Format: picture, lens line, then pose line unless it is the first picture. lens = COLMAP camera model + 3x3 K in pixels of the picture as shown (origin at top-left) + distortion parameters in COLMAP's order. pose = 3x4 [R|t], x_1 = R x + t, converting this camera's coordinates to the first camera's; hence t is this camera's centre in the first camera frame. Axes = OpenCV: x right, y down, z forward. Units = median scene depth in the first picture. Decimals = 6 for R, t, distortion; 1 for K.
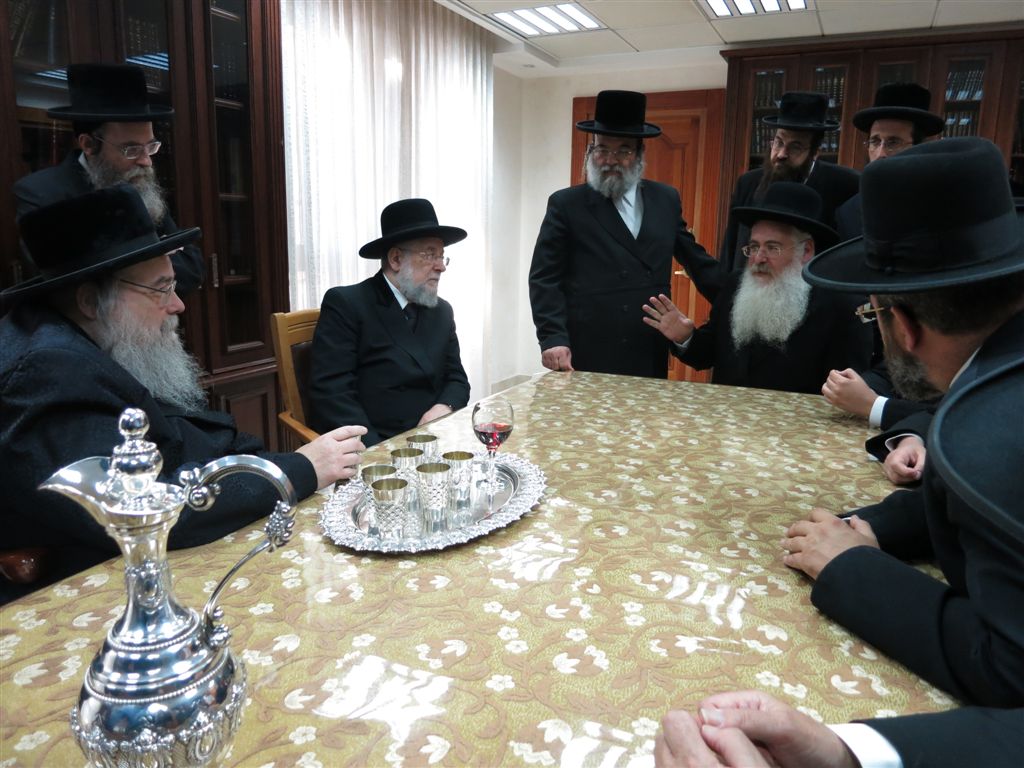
lens RADIAL K [[735.3, 0, 512.0], [0, 735.3, 384.0], [0, 0, 1]] dist [-0.051539, 0.018281]
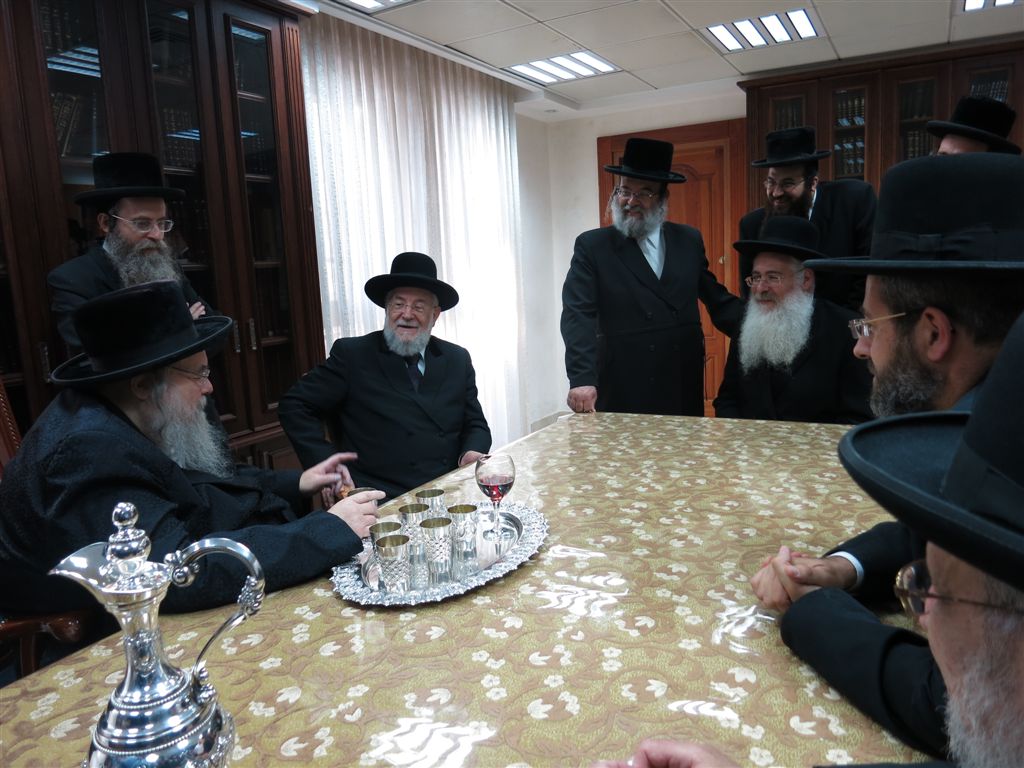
lens RADIAL K [[735.2, 0, 507.7], [0, 735.2, 385.6], [0, 0, 1]] dist [-0.050884, 0.020582]
pose [[0.995442, -0.054531, -0.078240, 0.082504], [0.051155, 0.997698, -0.044523, -0.028949], [0.080488, 0.040318, 0.995940, -0.056304]]
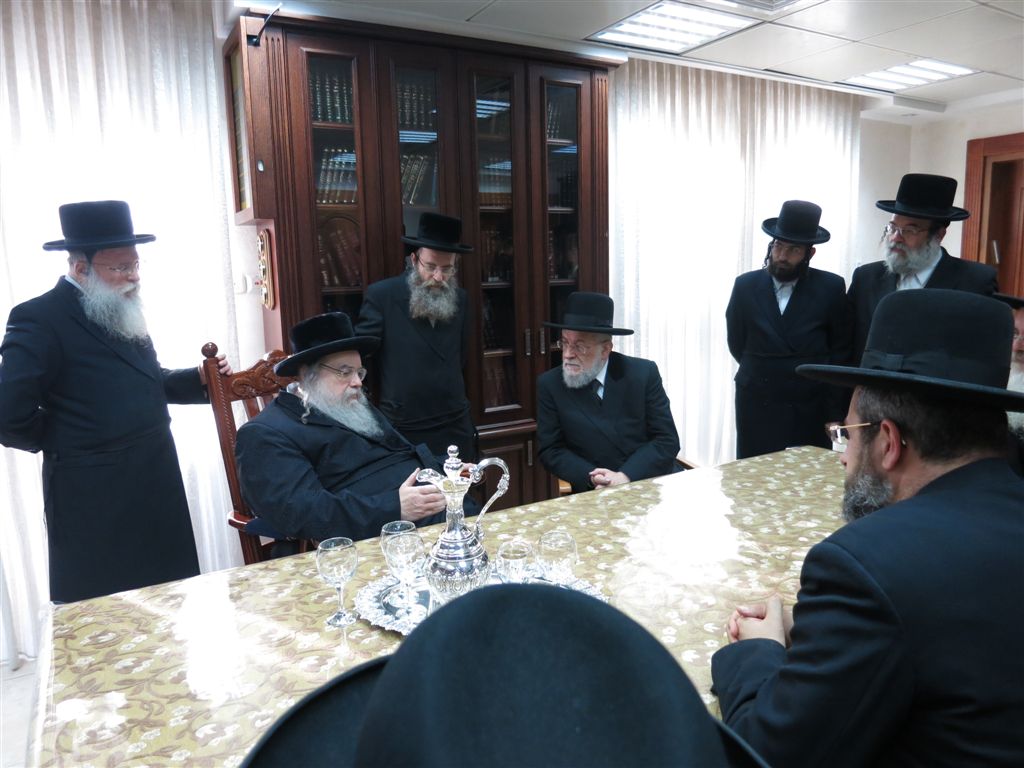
lens RADIAL K [[735.3, 0, 512.0], [0, 735.3, 384.0], [0, 0, 1]] dist [-0.051539, 0.018281]
pose [[0.822988, 0.055441, -0.565346, 0.564547], [-0.079718, 0.996649, -0.018310, -0.104290], [0.562437, 0.060137, 0.824651, -0.181777]]
